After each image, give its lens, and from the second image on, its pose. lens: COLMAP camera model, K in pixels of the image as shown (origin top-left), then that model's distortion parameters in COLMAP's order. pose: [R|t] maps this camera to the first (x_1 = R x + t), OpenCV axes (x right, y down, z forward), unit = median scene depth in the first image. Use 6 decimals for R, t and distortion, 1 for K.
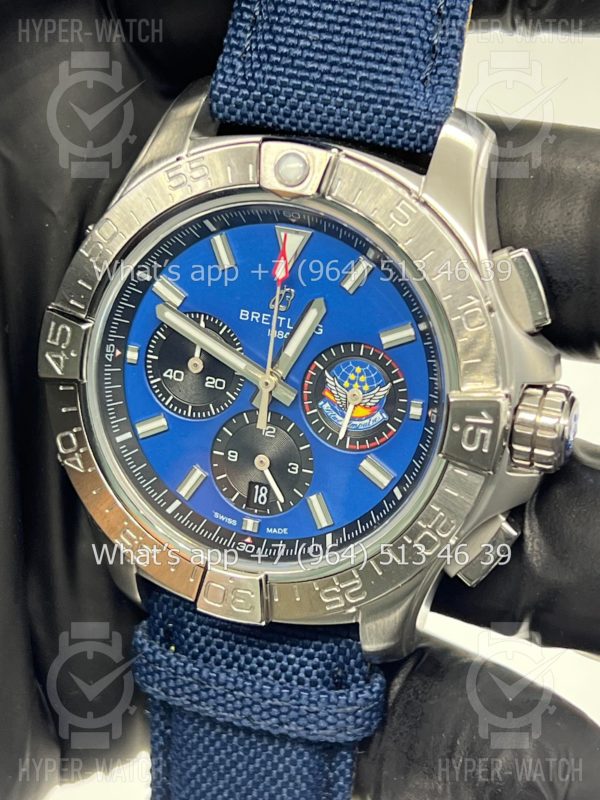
lens RADIAL K [[1889.8, 0, 300.9], [0, 1889.8, 435.0], [0, 0, 1]] dist [0.057478, -0.500220]
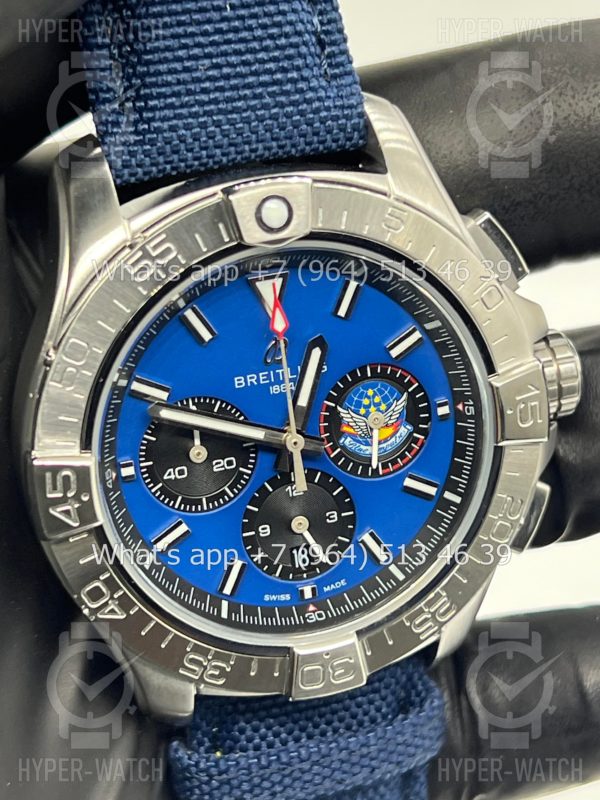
lens RADIAL K [[1855.0, 0, 300.0], [0, 1855.0, 400.0], [0, 0, 1]] dist [0.050933, 0.814853]
pose [[0.810005, -0.371995, 0.453334, -0.411401], [0.339906, 0.927770, 0.153970, -0.182368], [-0.477865, 0.029375, 0.877942, 0.209582]]
